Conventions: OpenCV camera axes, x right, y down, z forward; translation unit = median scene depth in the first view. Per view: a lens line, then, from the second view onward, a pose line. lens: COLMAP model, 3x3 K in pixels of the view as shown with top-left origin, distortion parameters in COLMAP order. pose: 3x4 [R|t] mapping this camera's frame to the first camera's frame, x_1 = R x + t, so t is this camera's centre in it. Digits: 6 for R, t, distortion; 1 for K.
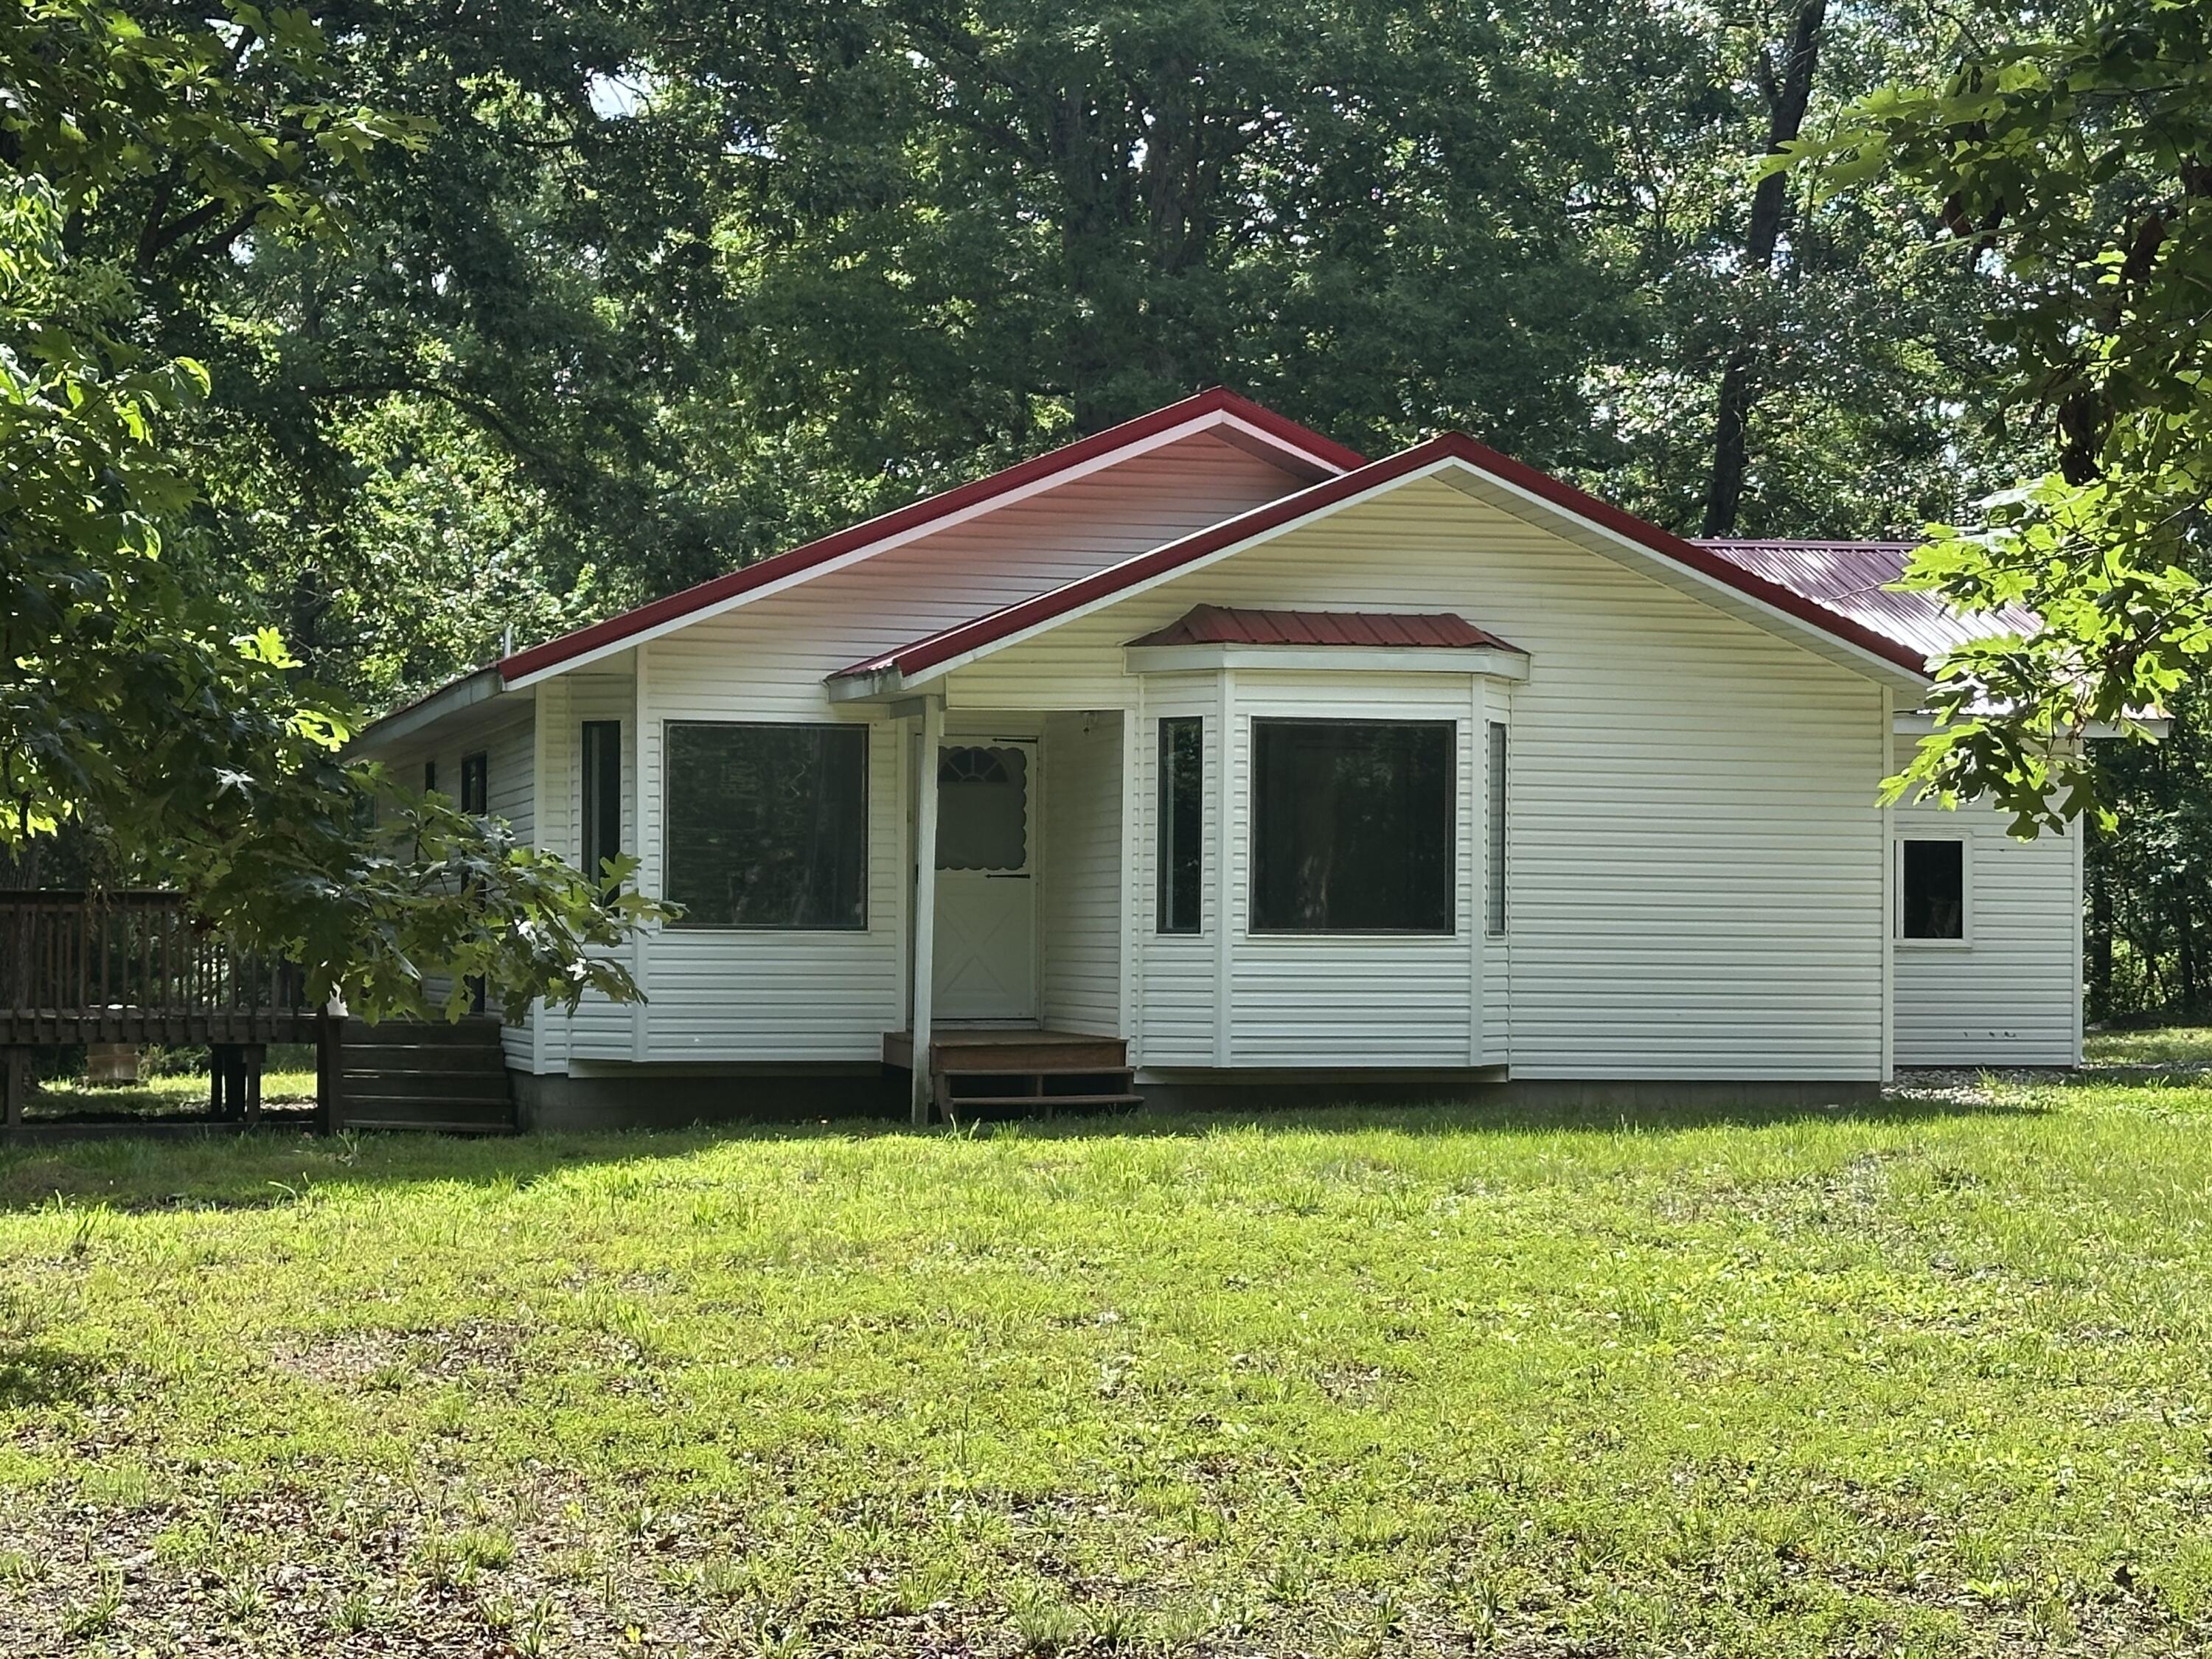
lens RADIAL K [[4331.2, 0, 1092.5], [0, 4331.2, 840.8], [0, 0, 1]] dist [-0.014319, 0.000000]
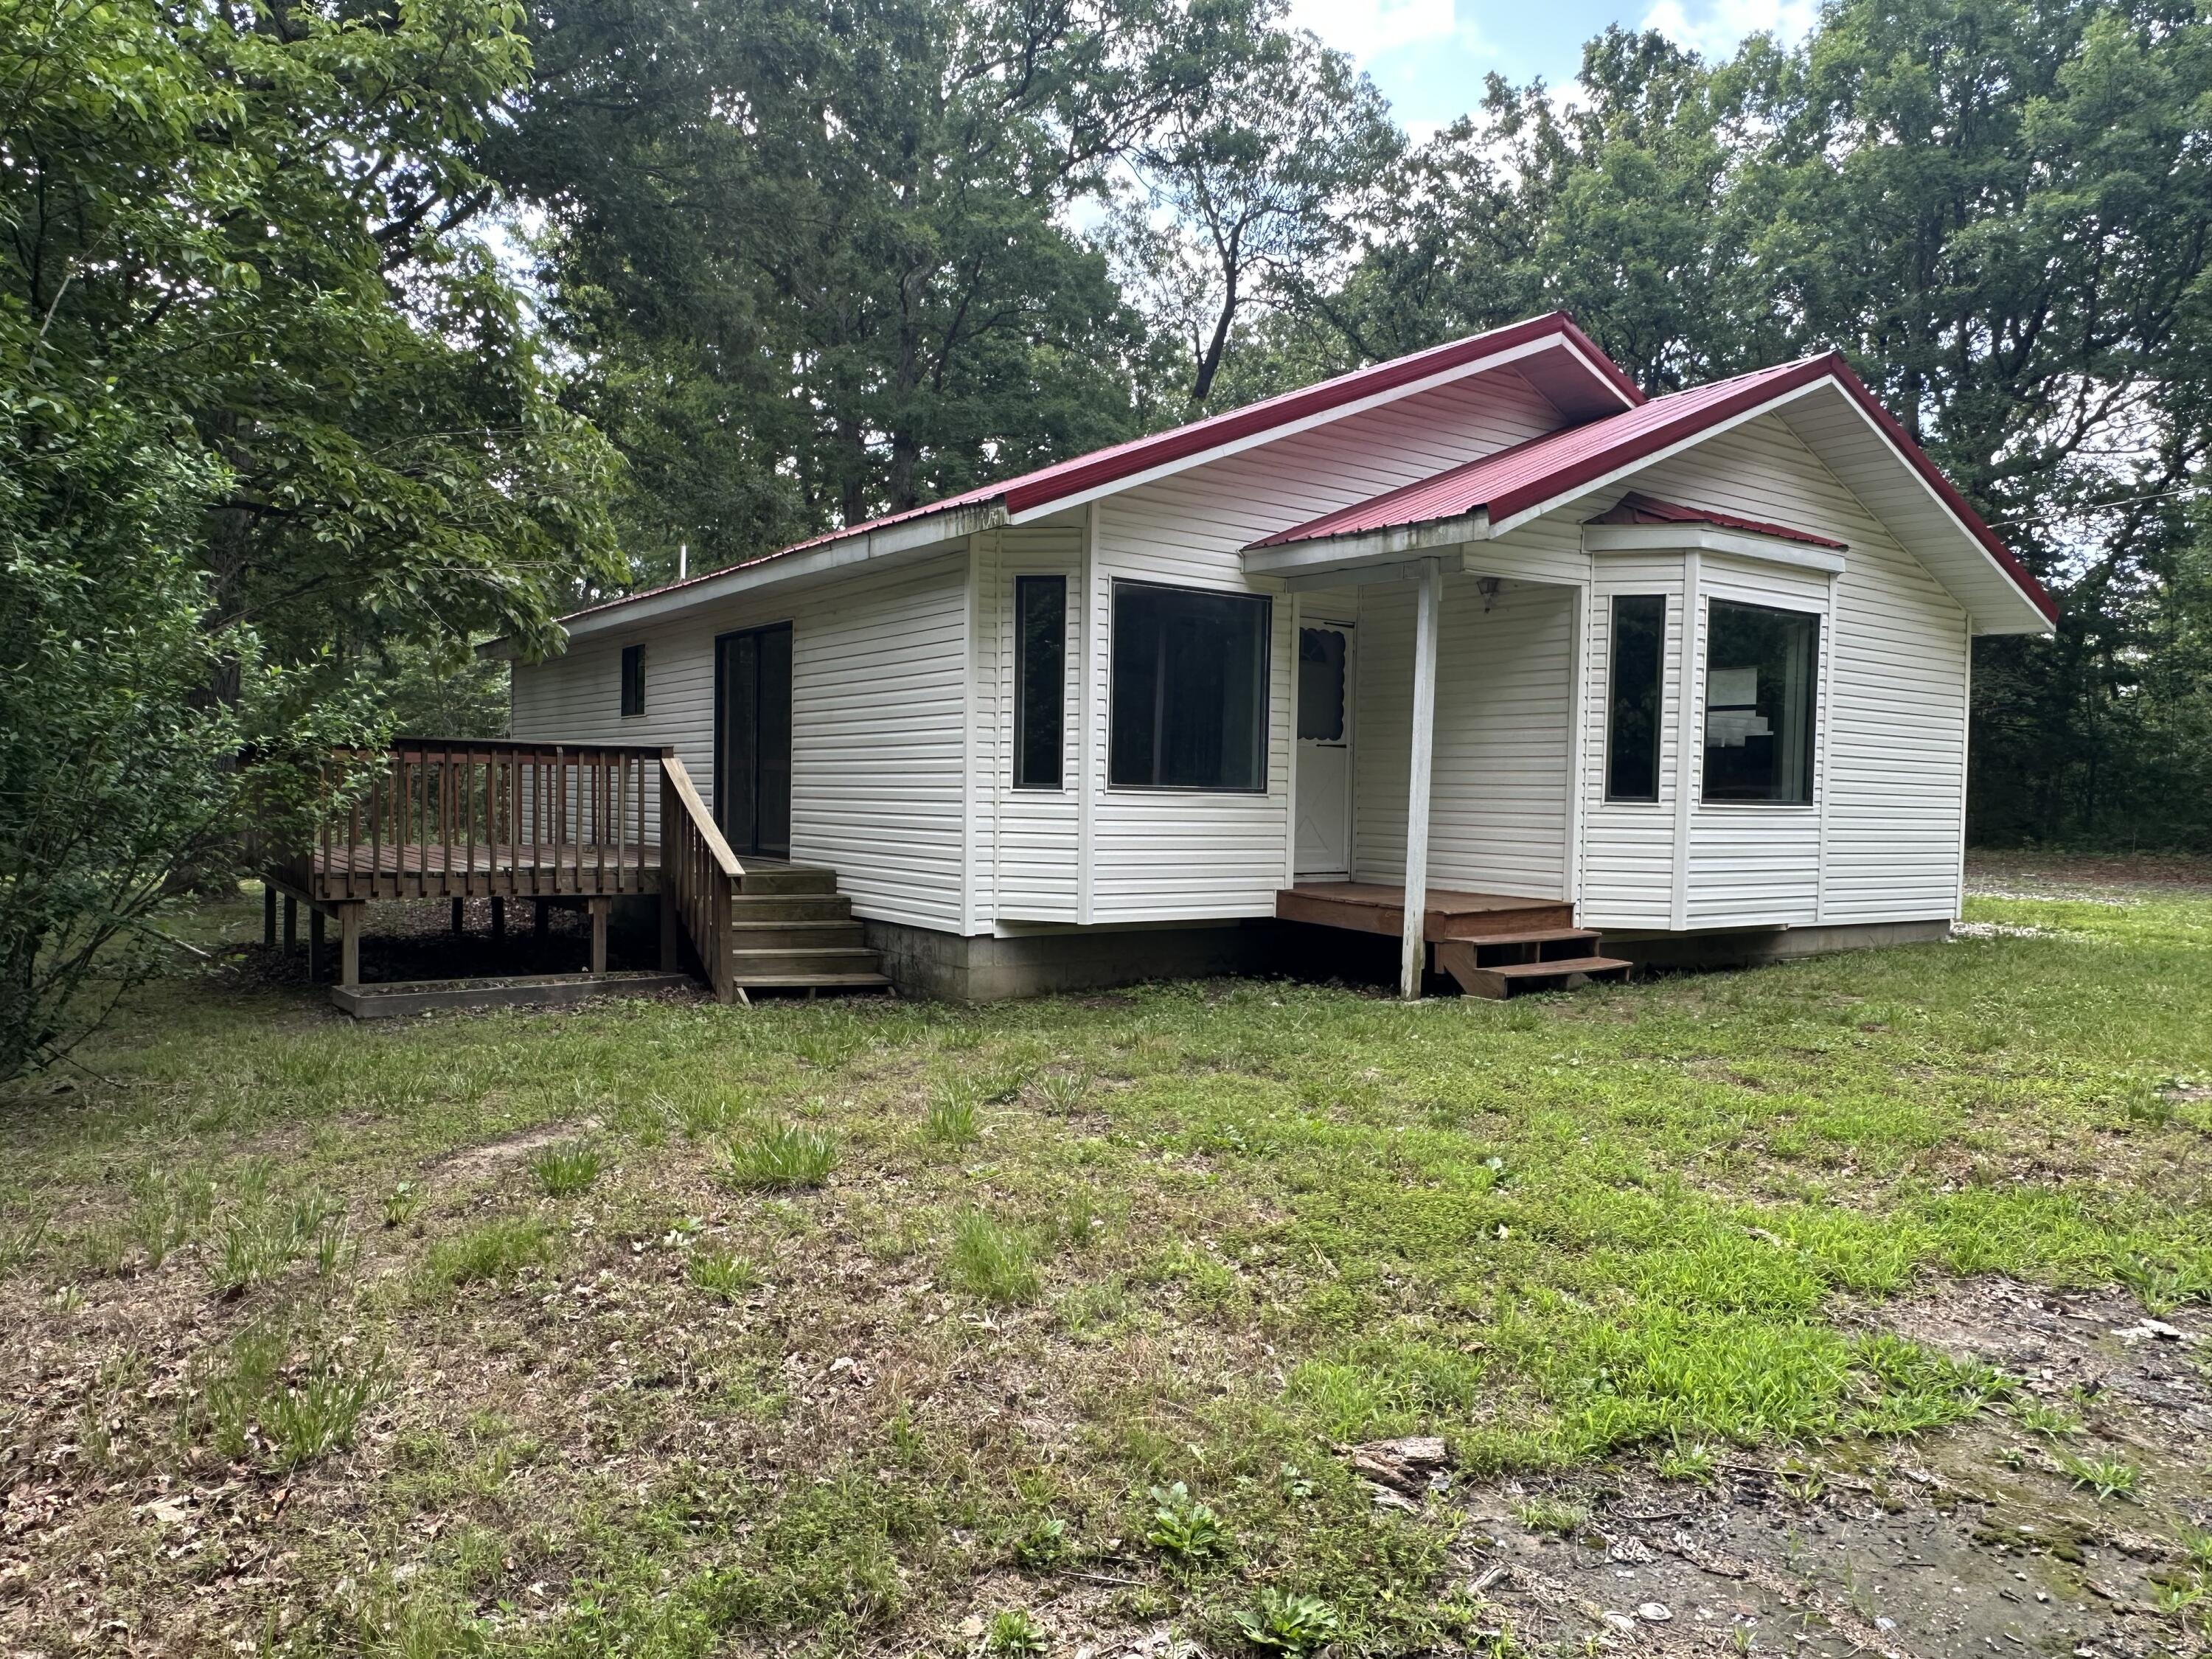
lens RADIAL K [[1499.7, 0, 1100.3], [0, 1499.7, 836.9], [0, 0, 1]] dist [0.007467, 0.000204]
pose [[0.938918, 0.002128, 0.344133, -0.226172], [-0.022478, 0.998225, 0.055154, 0.012594], [-0.343405, -0.059520, 0.937300, 0.703114]]
